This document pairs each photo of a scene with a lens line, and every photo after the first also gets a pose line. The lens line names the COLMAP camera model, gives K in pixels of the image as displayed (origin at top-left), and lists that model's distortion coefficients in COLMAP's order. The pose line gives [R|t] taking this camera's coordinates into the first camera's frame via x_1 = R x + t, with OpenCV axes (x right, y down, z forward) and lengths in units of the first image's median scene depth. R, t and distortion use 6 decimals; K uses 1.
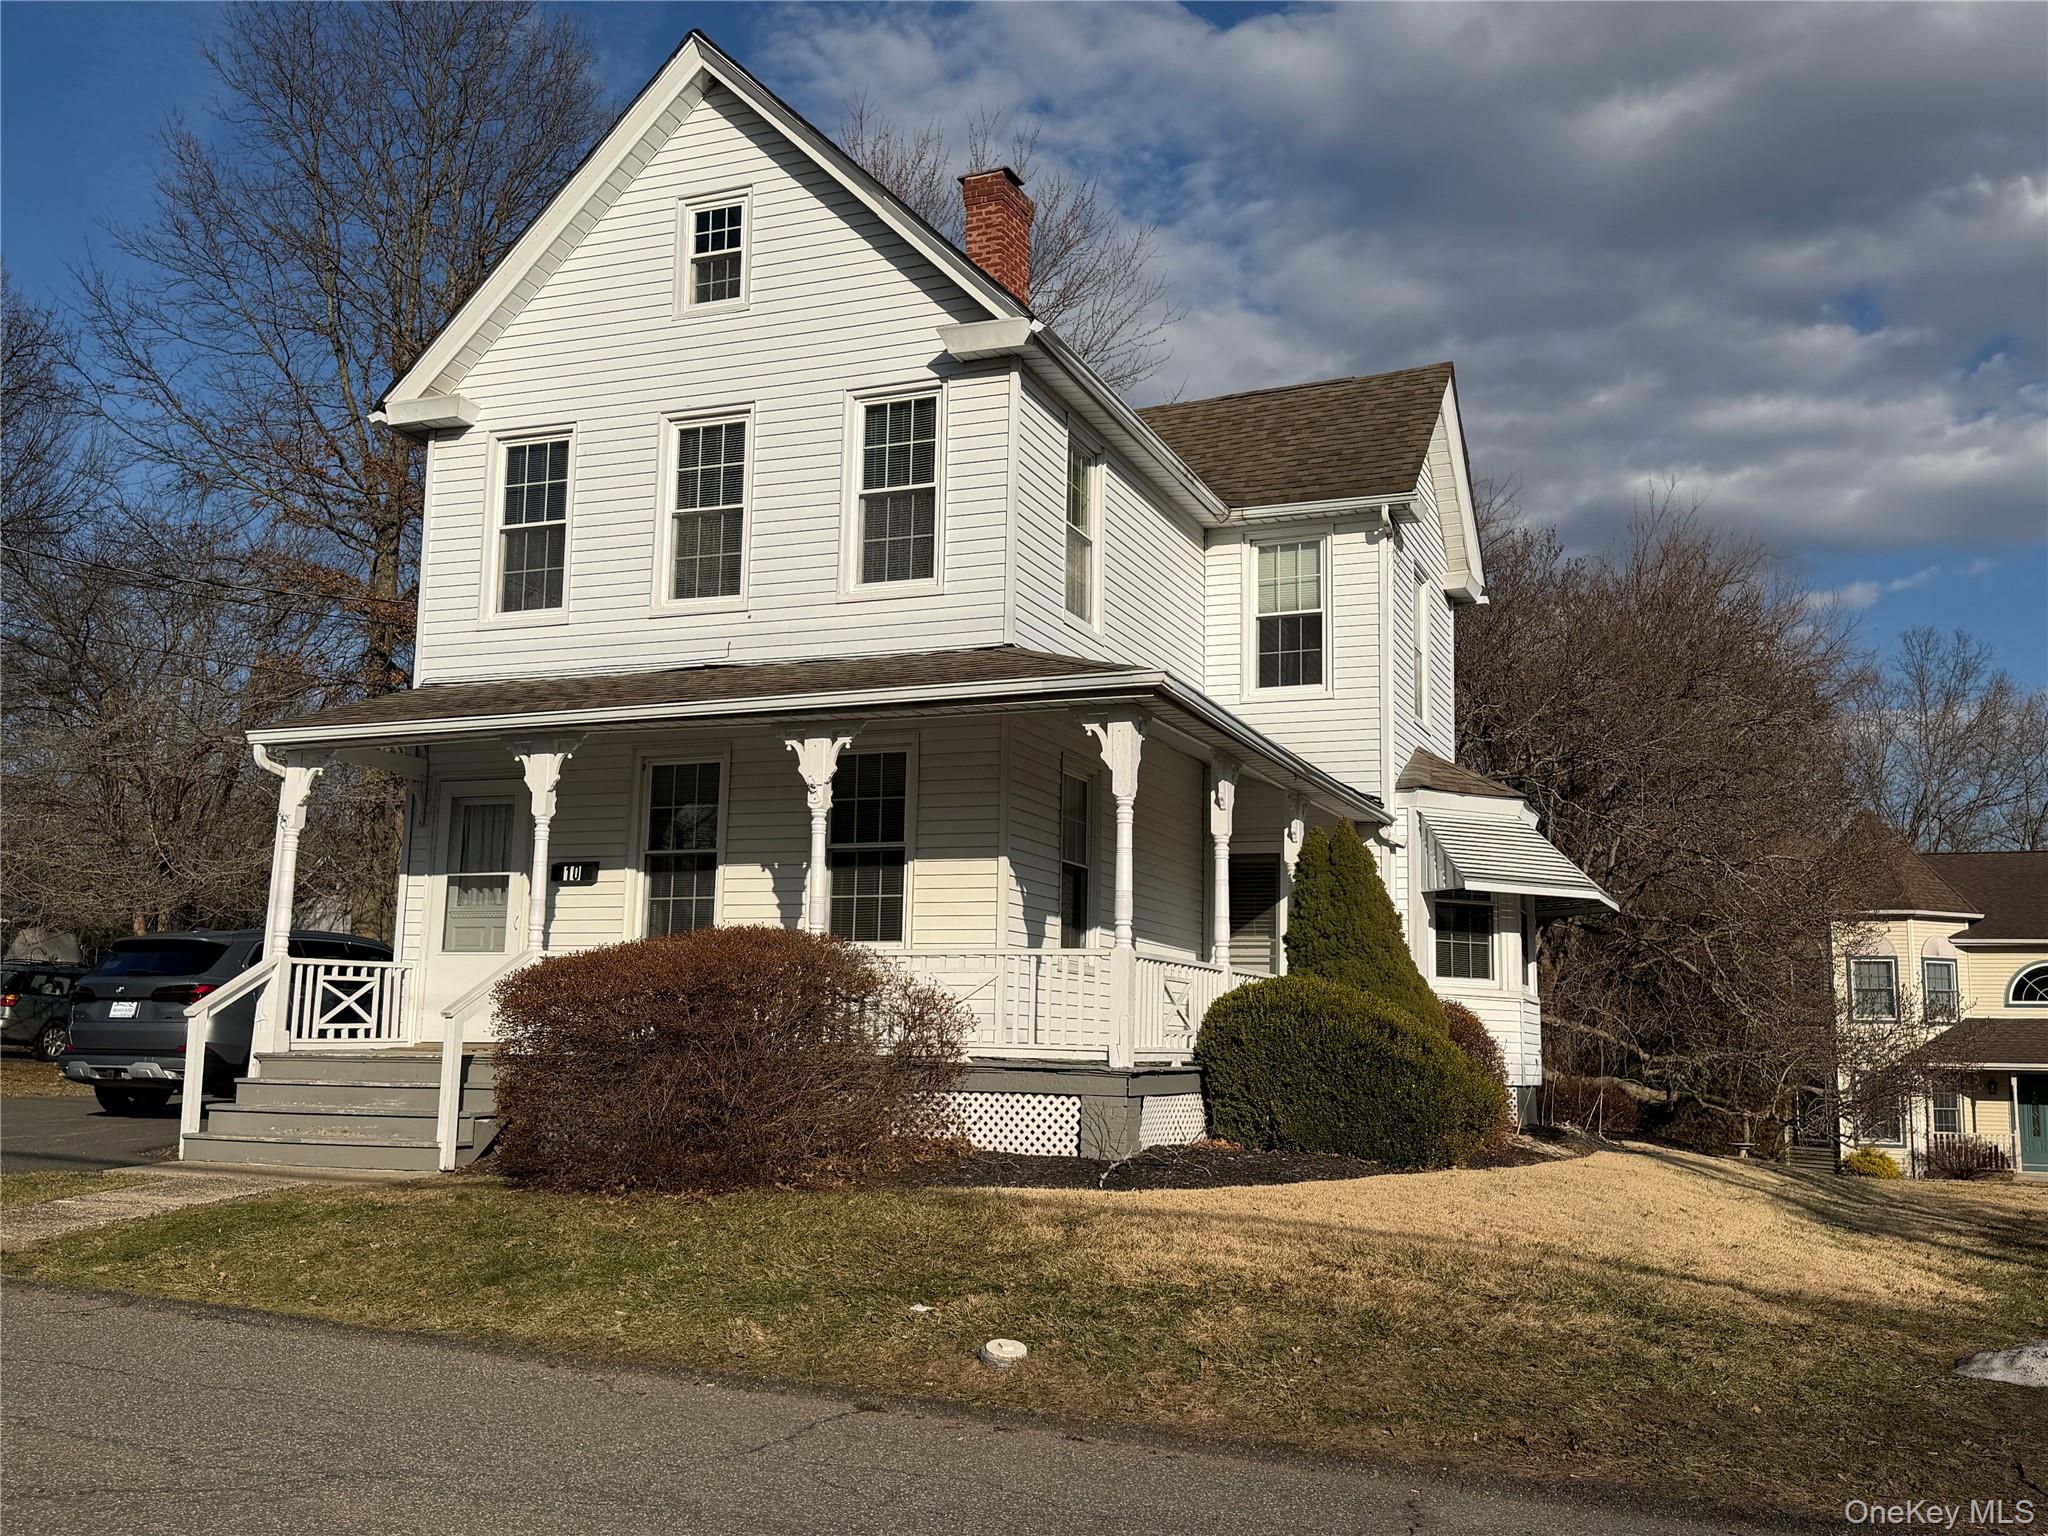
lens RADIAL K [[1876.7, 0, 1024.0], [0, 1876.7, 768.0], [0, 0, 1]] dist [0.000770, 0.451918]
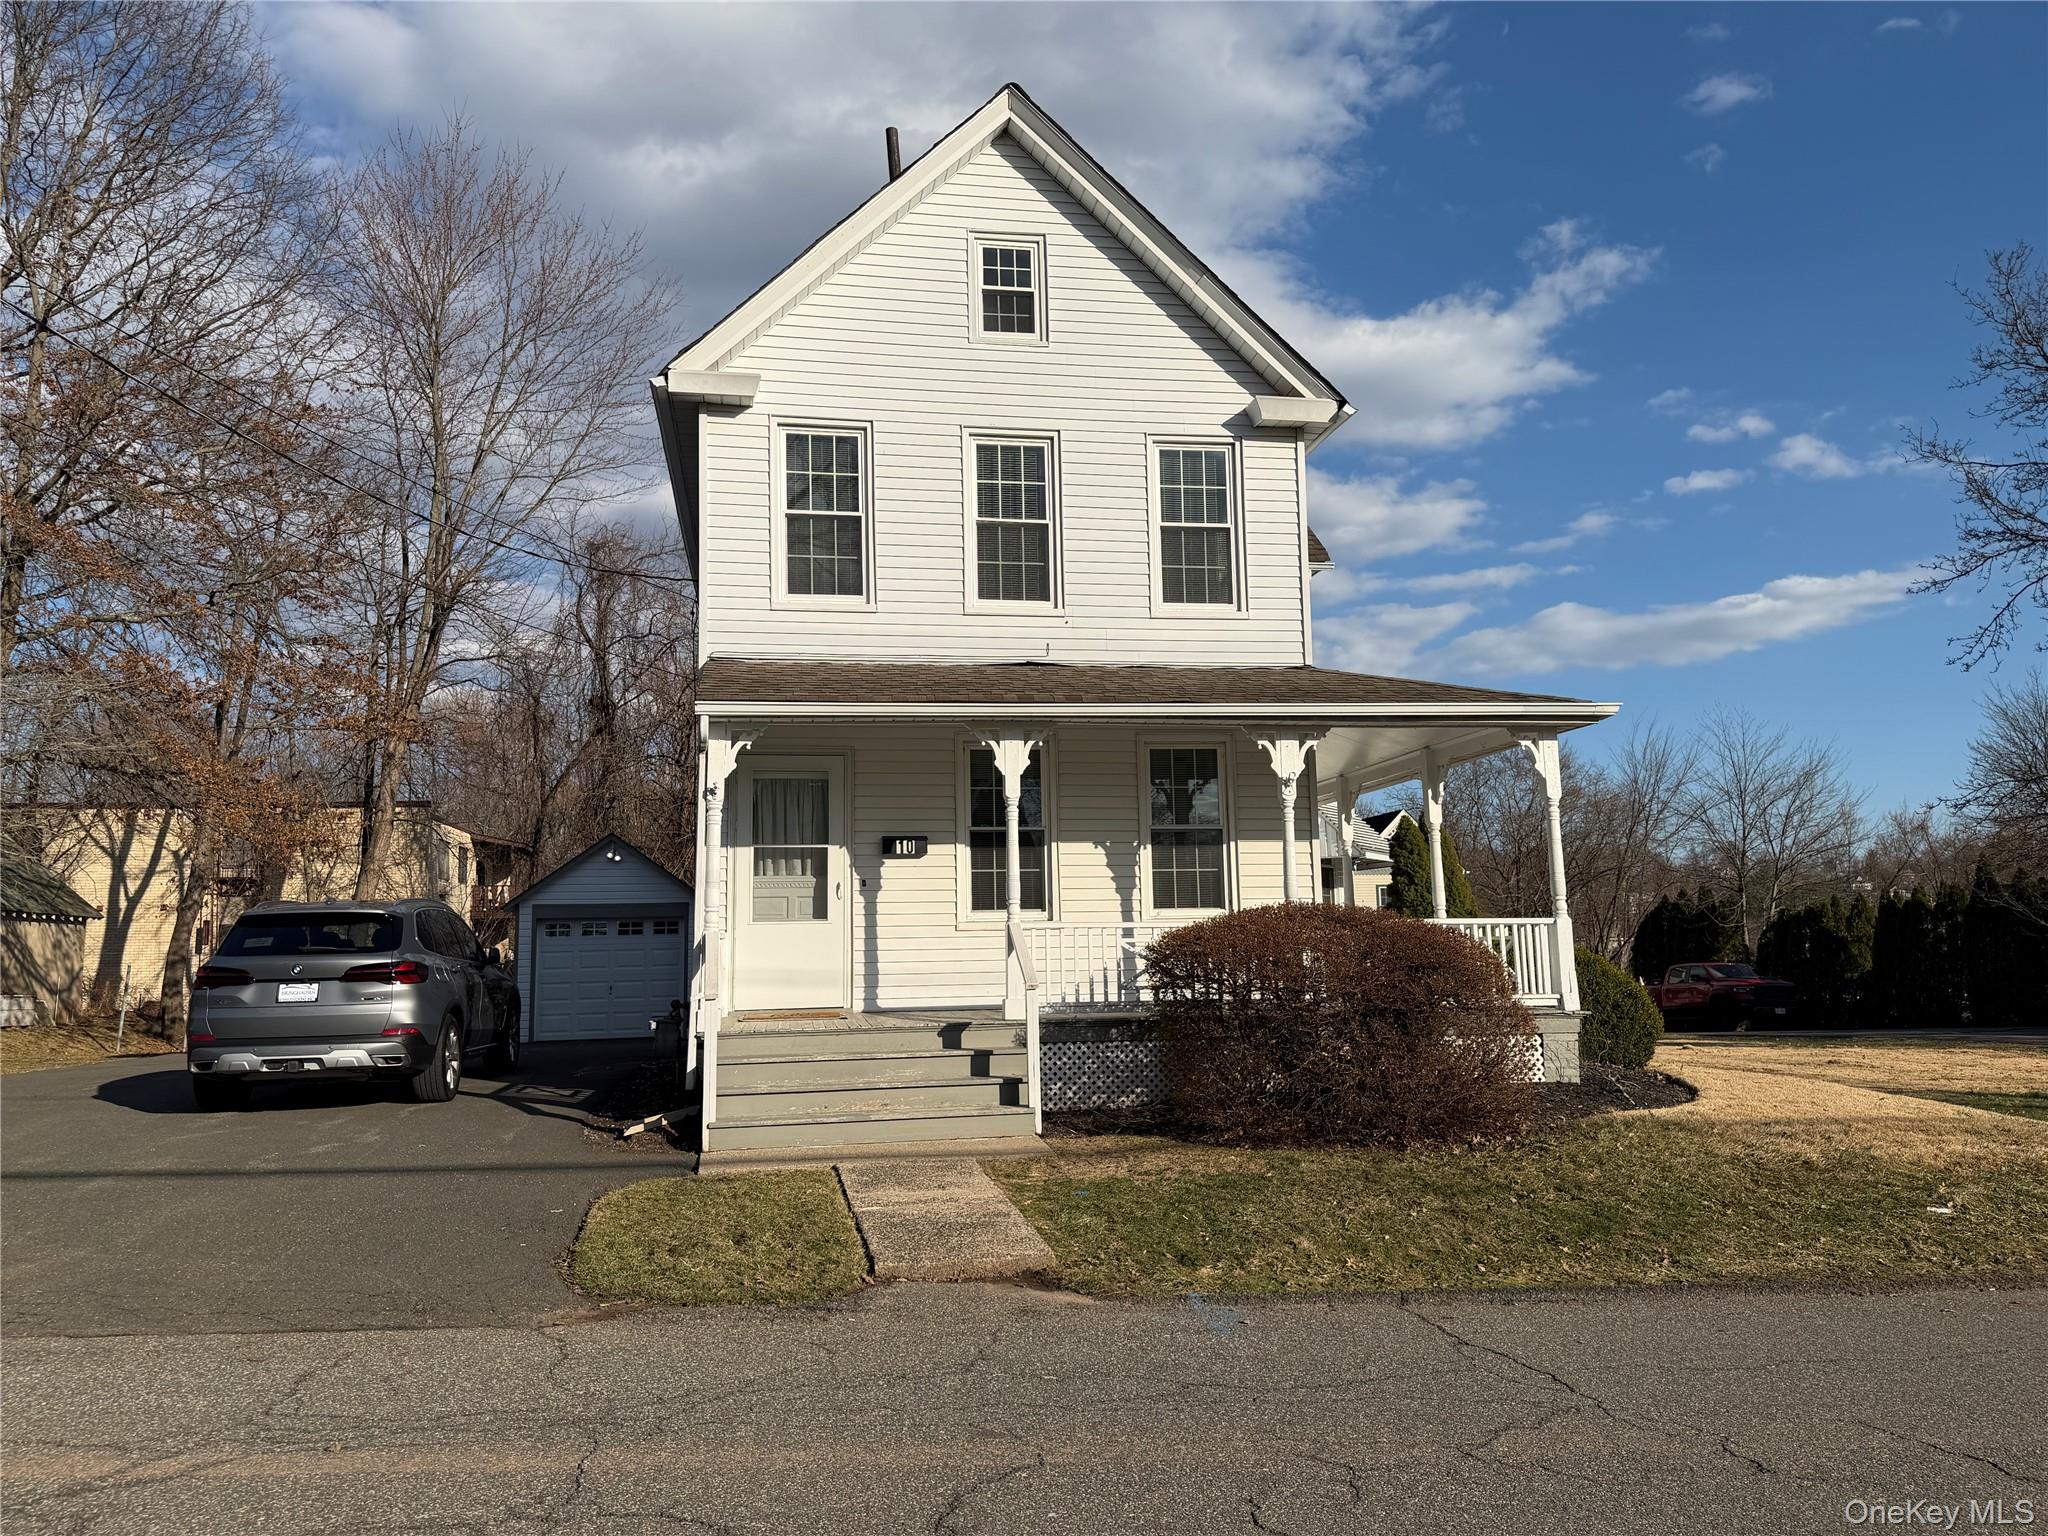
lens RADIAL K [[1498.2, 0, 1024.0], [0, 1498.2, 768.0], [0, 0, 1]] dist [0.164253, -0.000307]
pose [[0.855759, 0.046018, 0.515324, -0.607766], [-0.040555, 0.998938, -0.021857, 0.026699], [-0.515783, -0.002195, 0.856717, 0.232282]]
